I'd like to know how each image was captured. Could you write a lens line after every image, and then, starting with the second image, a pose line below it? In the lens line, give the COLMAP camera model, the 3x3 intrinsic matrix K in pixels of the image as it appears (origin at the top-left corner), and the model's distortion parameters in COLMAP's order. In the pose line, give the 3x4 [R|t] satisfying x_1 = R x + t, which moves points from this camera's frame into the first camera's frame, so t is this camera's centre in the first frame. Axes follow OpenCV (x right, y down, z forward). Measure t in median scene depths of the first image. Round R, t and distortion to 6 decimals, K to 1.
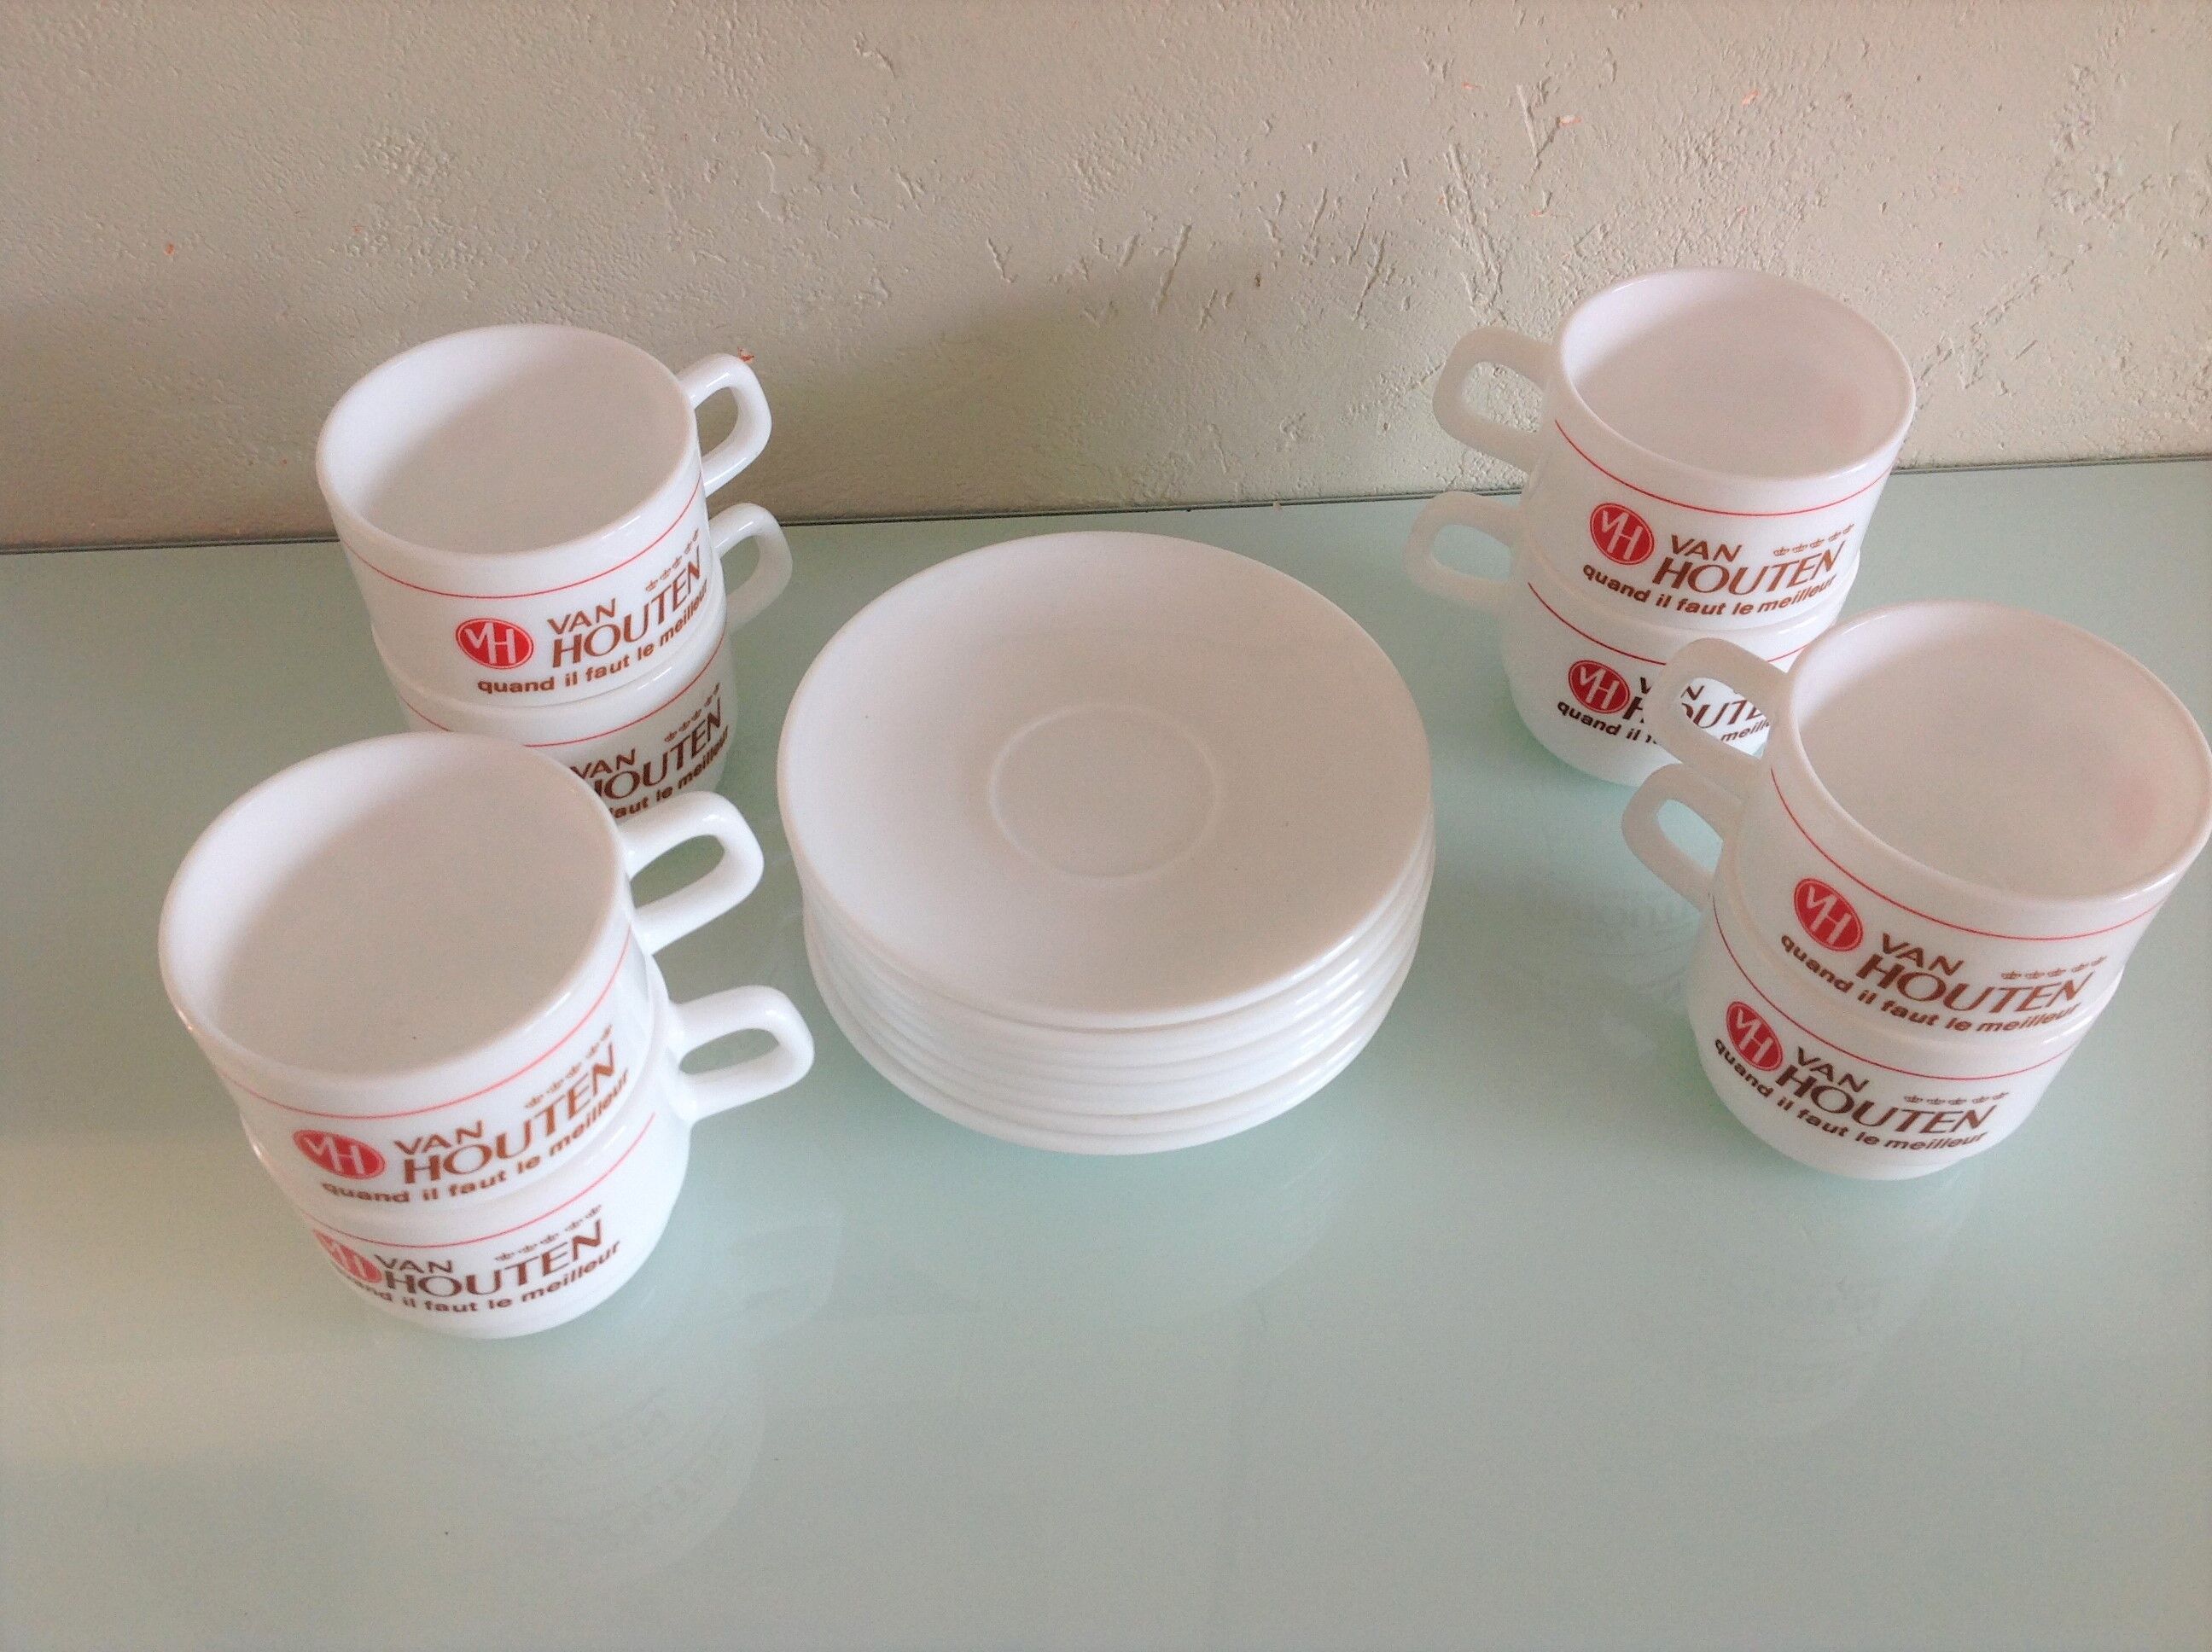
lens RADIAL K [[2102.7, 0, 1099.2], [0, 2102.7, 839.3], [0, 0, 1]] dist [0.127390, -0.271155]
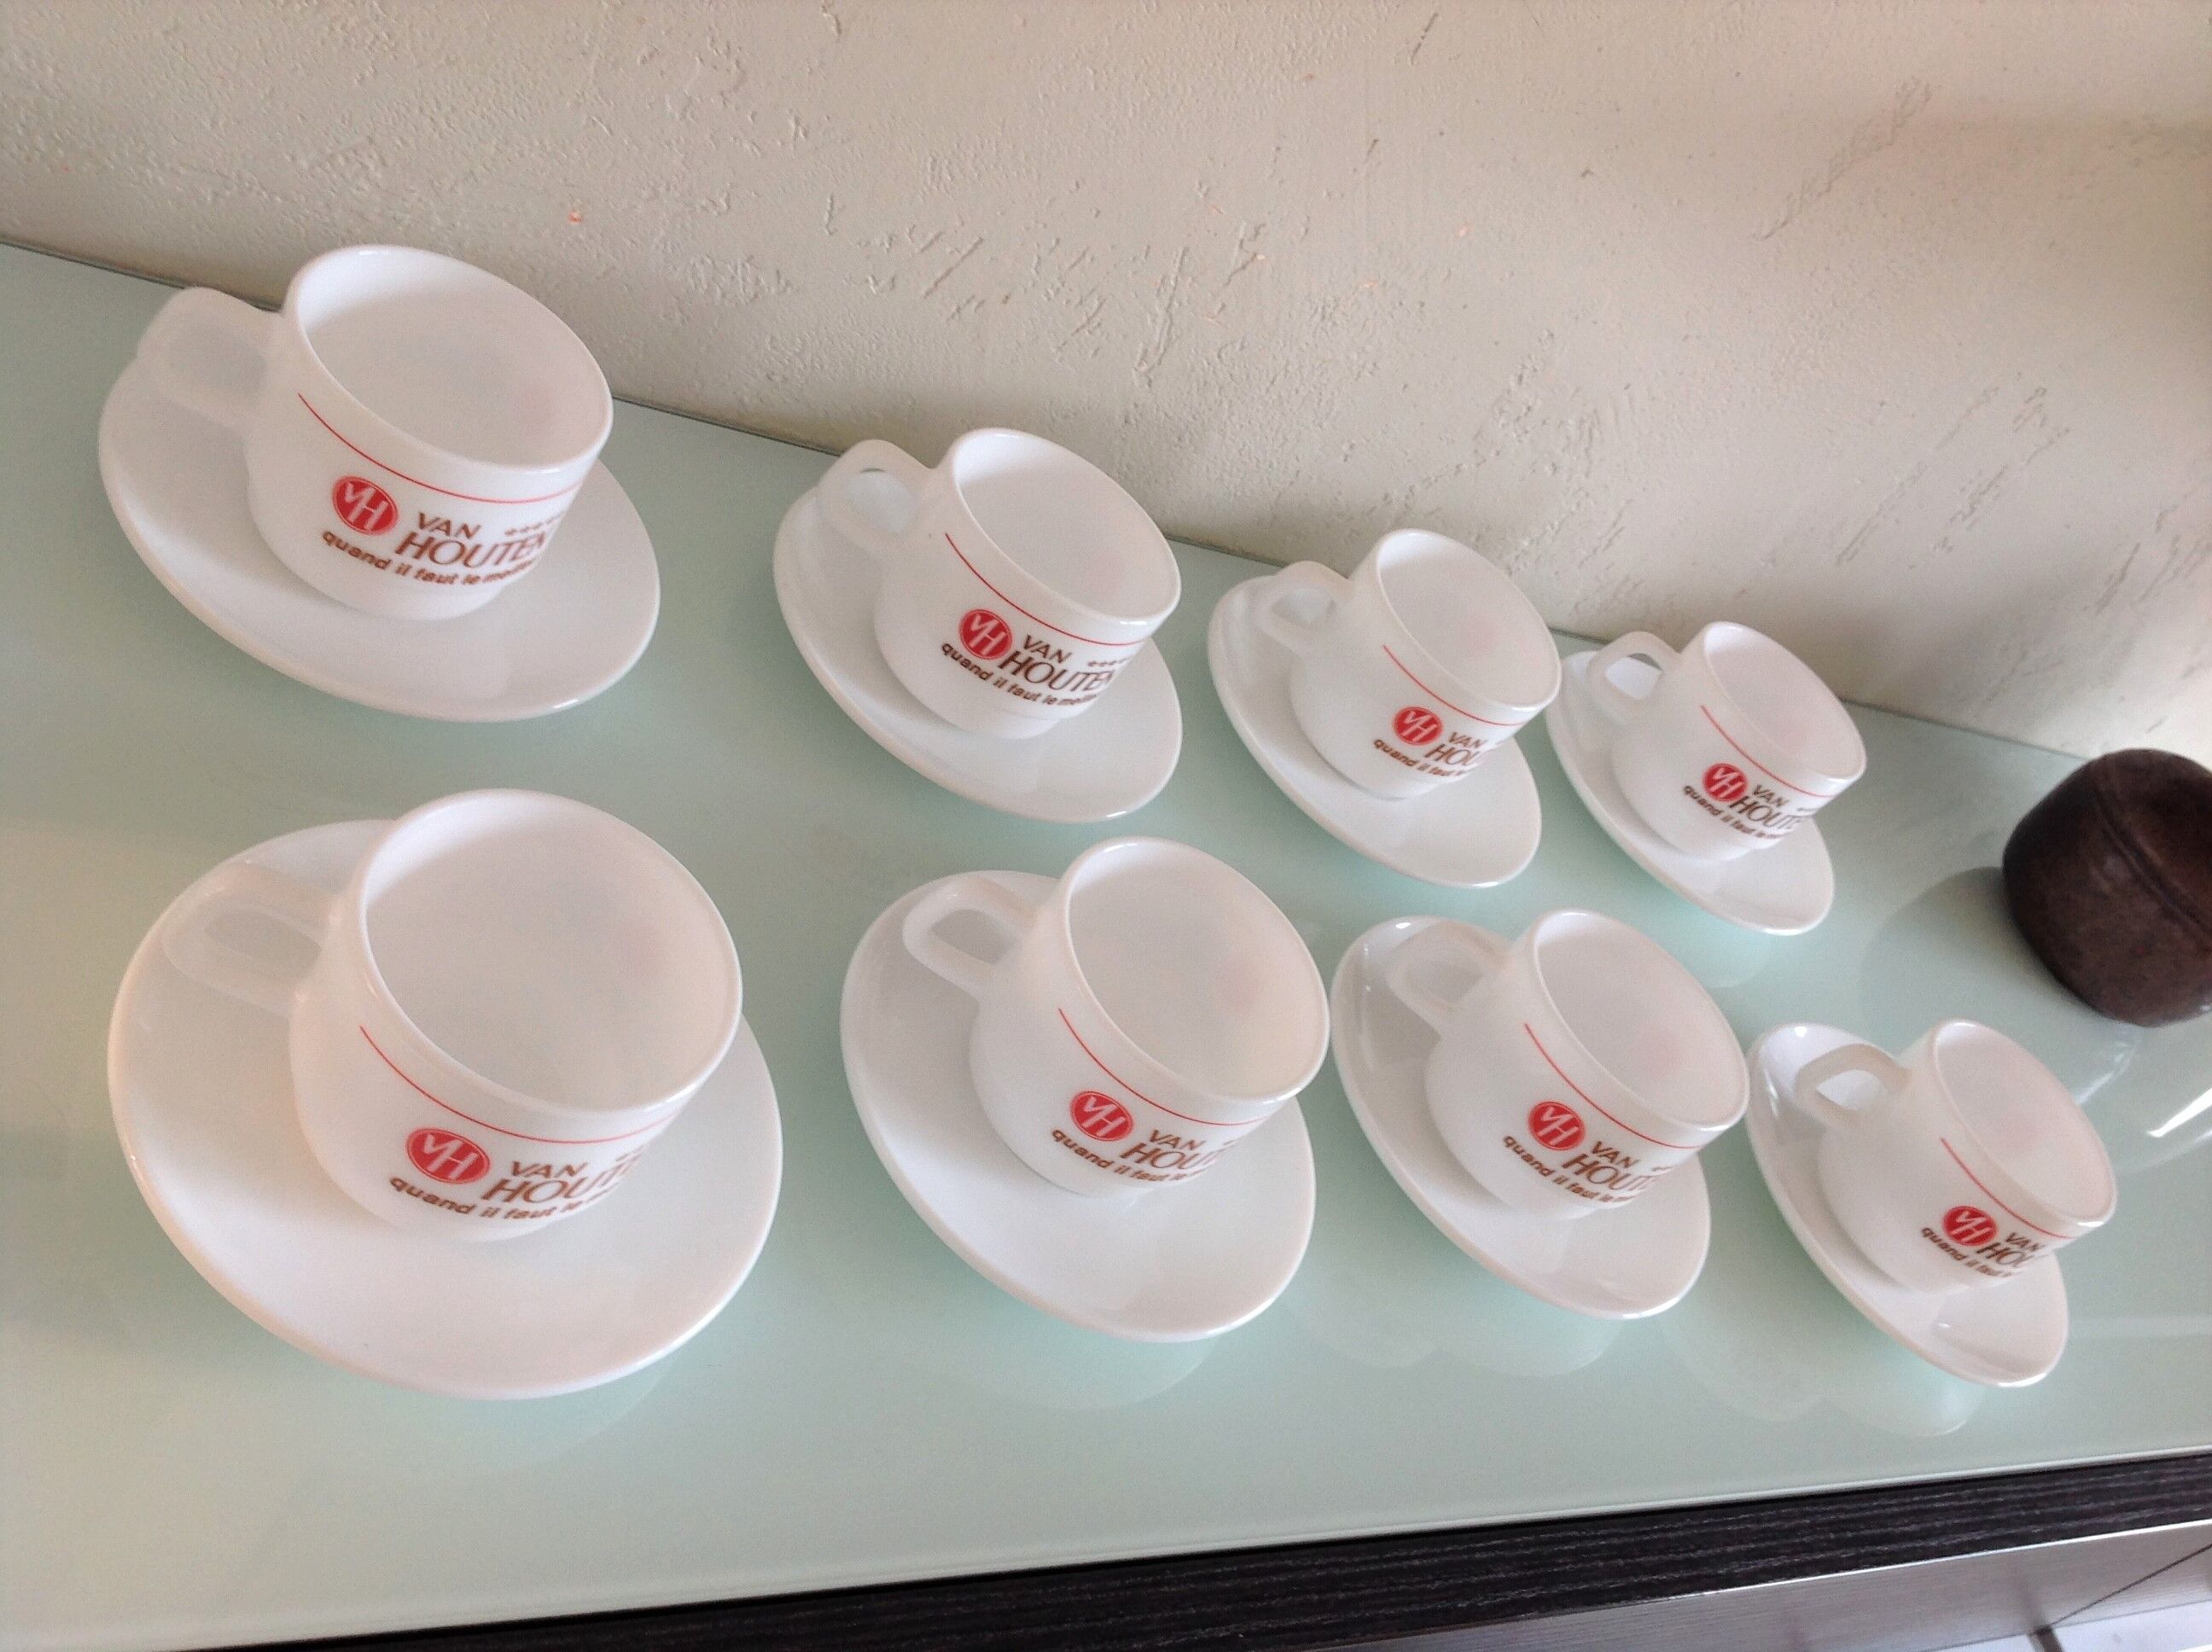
lens RADIAL K [[2123.8, 0, 1109.9], [0, 2123.8, 849.9], [0, 0, 1]] dist [0.123999, -0.273184]
pose [[0.830669, 0.166947, 0.531148, -0.506140], [-0.157485, 0.985480, -0.063457, 0.124353], [-0.534030, -0.030936, 0.844899, -0.083712]]
